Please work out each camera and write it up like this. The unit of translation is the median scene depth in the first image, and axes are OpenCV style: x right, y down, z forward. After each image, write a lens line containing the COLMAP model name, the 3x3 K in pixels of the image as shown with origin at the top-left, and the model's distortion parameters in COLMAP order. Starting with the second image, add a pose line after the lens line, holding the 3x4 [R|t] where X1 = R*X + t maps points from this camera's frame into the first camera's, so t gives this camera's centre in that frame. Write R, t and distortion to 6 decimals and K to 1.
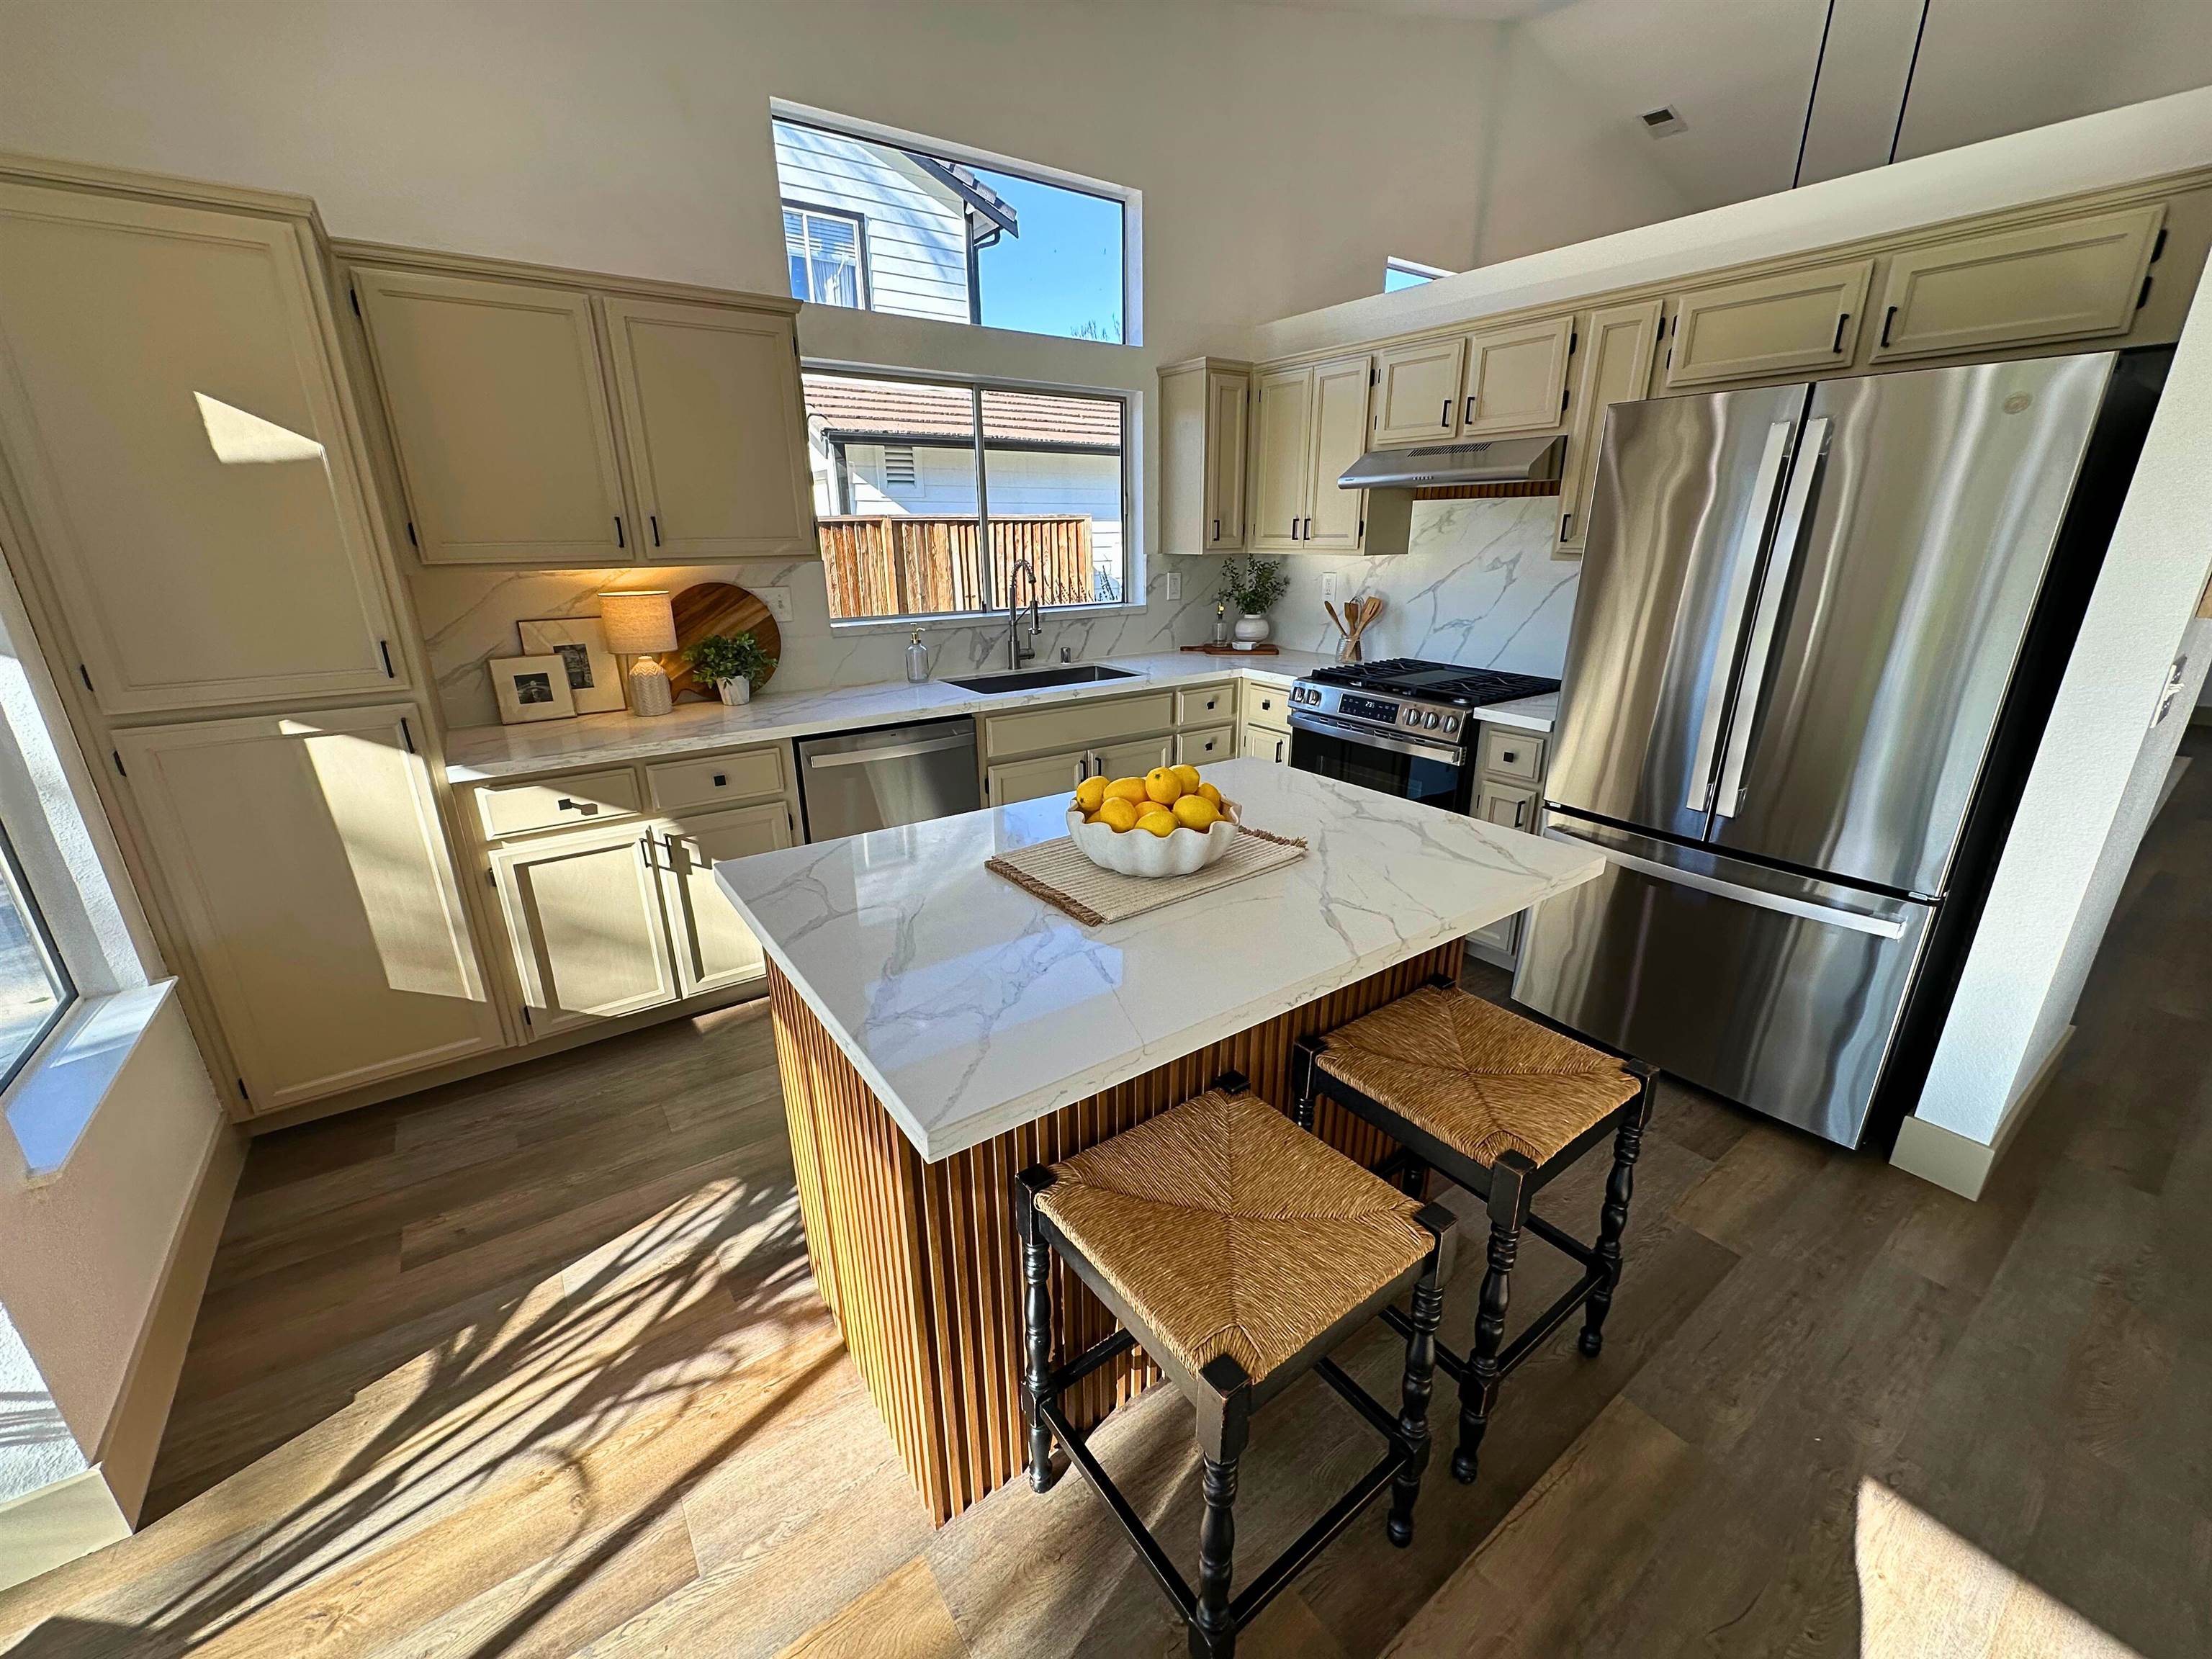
lens RADIAL K [[880.7, 0, 1108.7], [0, 880.7, 827.8], [0, 0, 1]] dist [-0.004474, 0.000887]
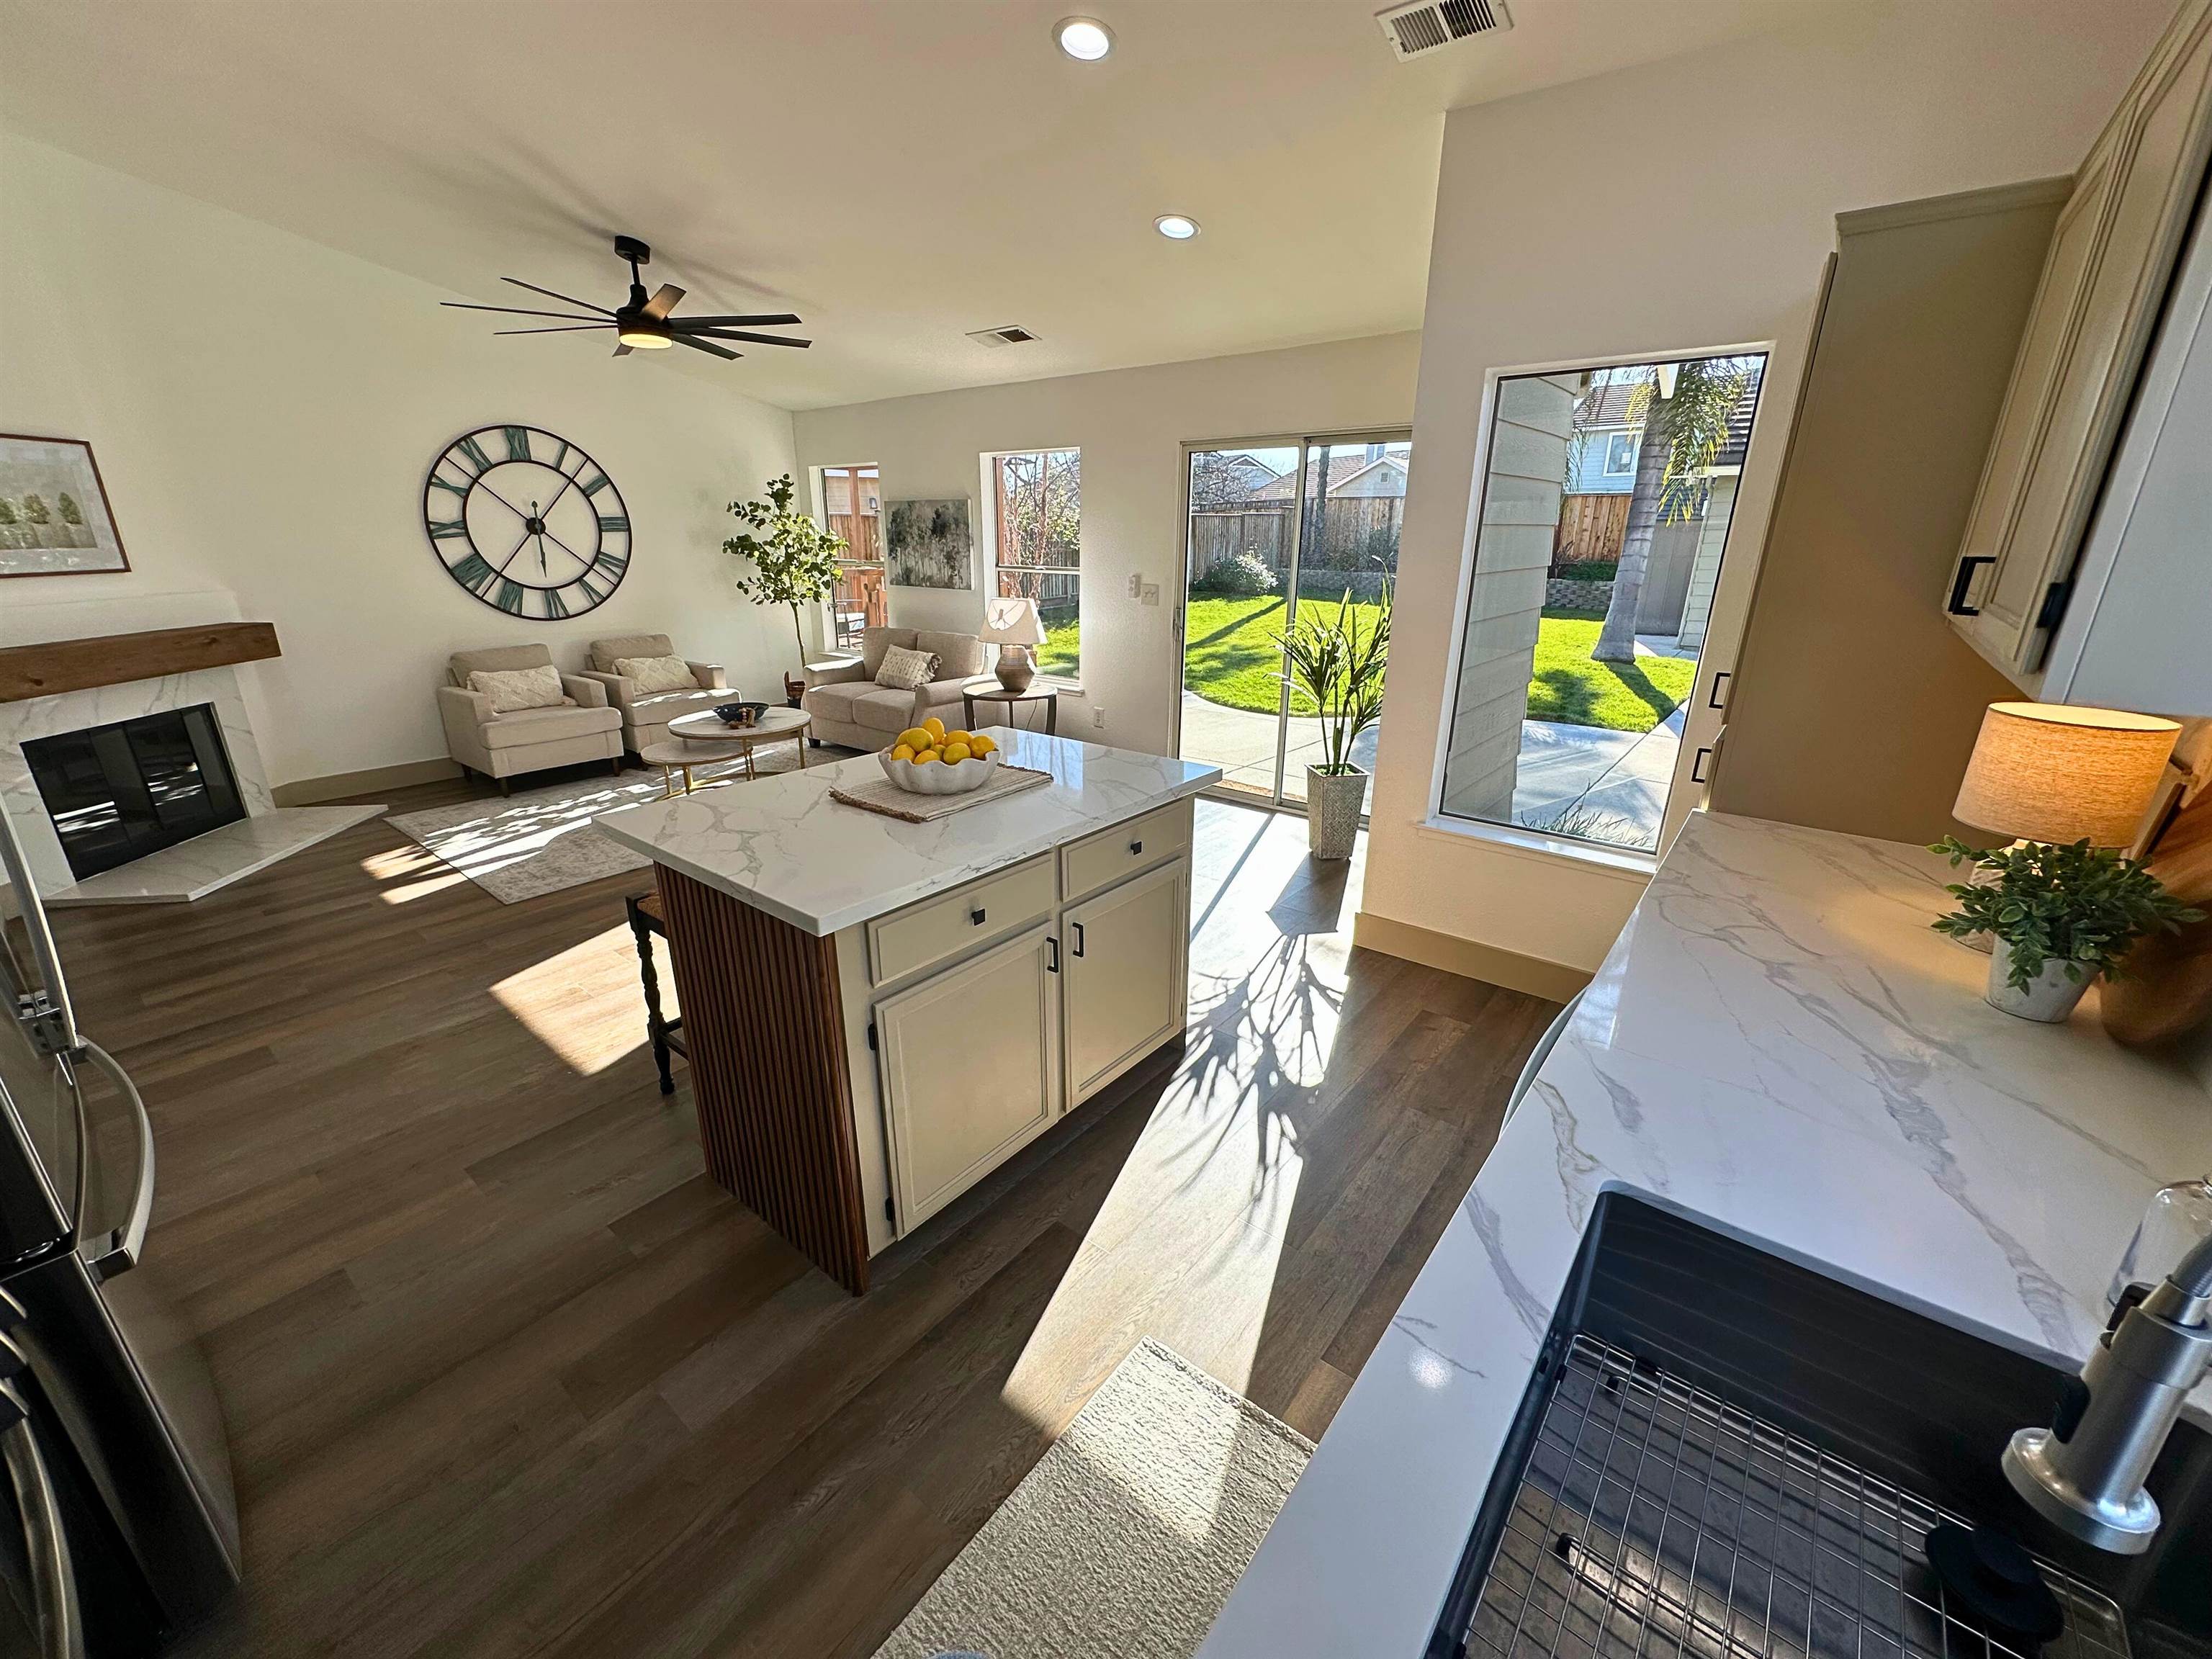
lens RADIAL K [[880.7, 0, 1107.7], [0, 880.7, 827.0], [0, 0, 1]] dist [-0.004474, 0.000887]
pose [[-0.961790, 0.090813, -0.258290, 0.097715], [-0.085209, 0.797253, 0.597601, -0.460218], [0.260192, 0.596776, -0.759051, 1.266280]]
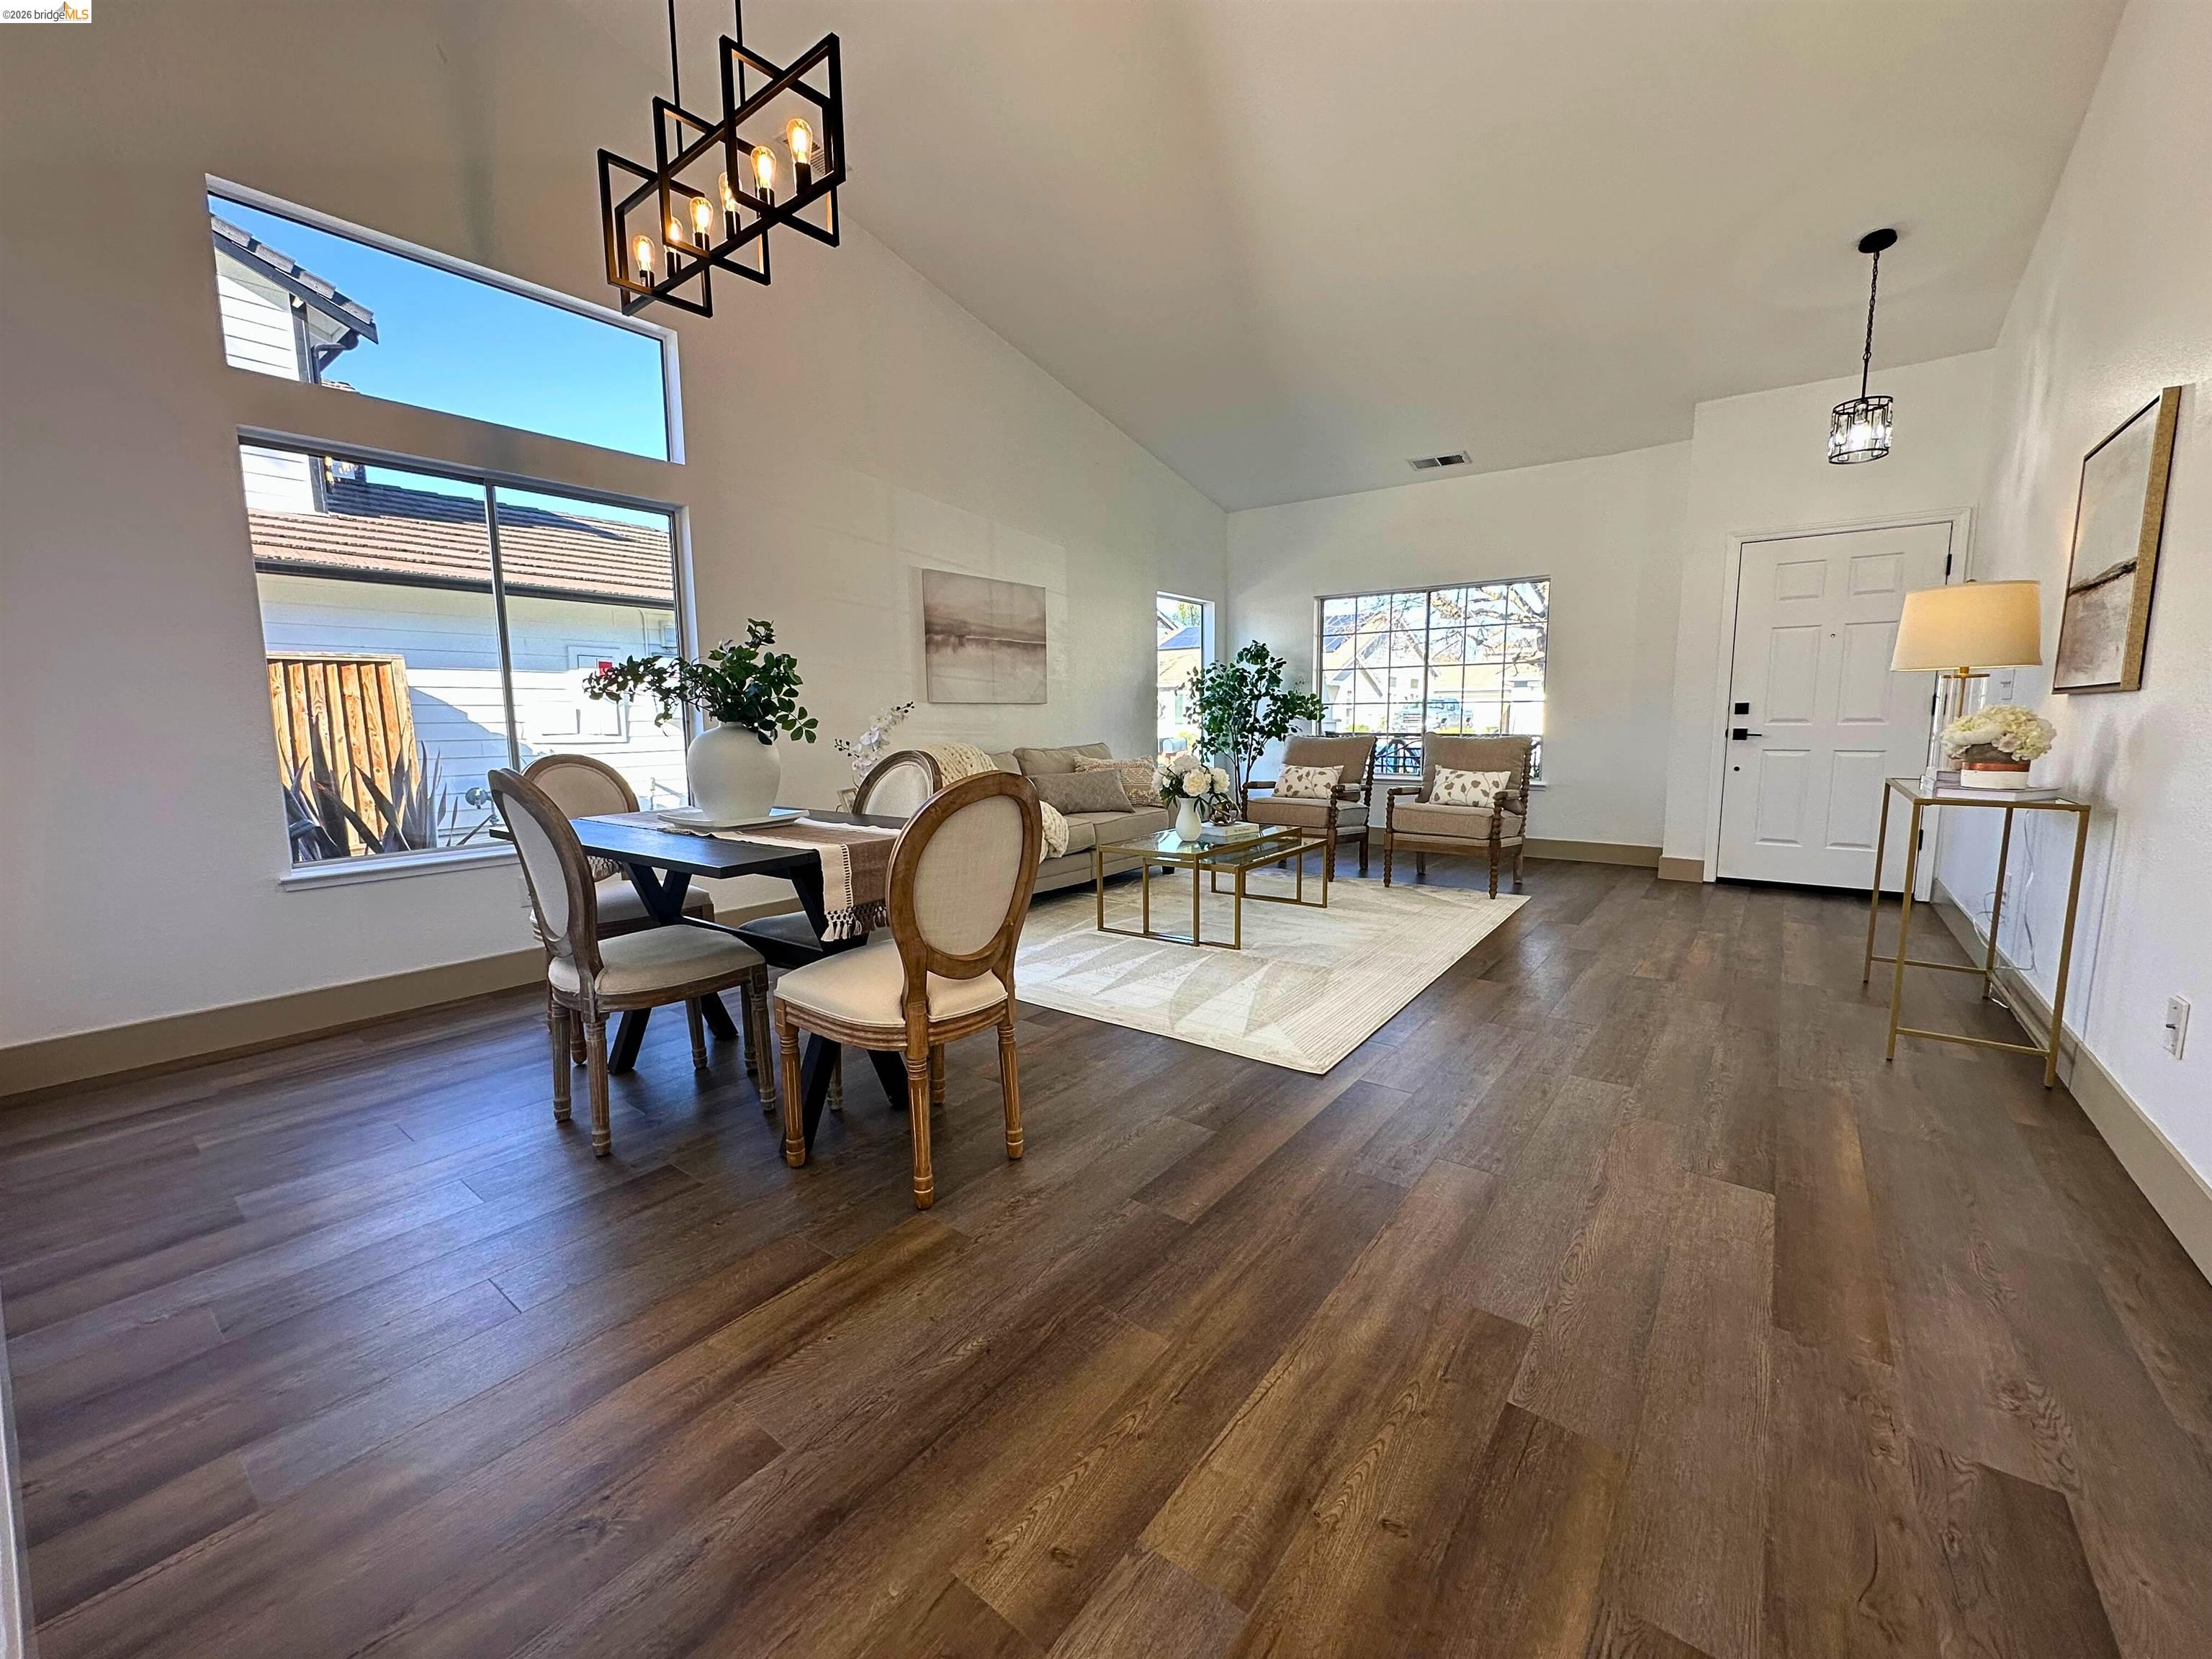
lens RADIAL K [[880.7, 0, 1108.6], [0, 880.7, 824.5], [0, 0, 1]] dist [-0.004474, 0.000887]
pose [[0.955882, -0.035464, 0.291603, 1.178825], [0.095127, 0.976565, -0.193061, -0.042075], [-0.277923, 0.212283, 0.936854, 0.560199]]
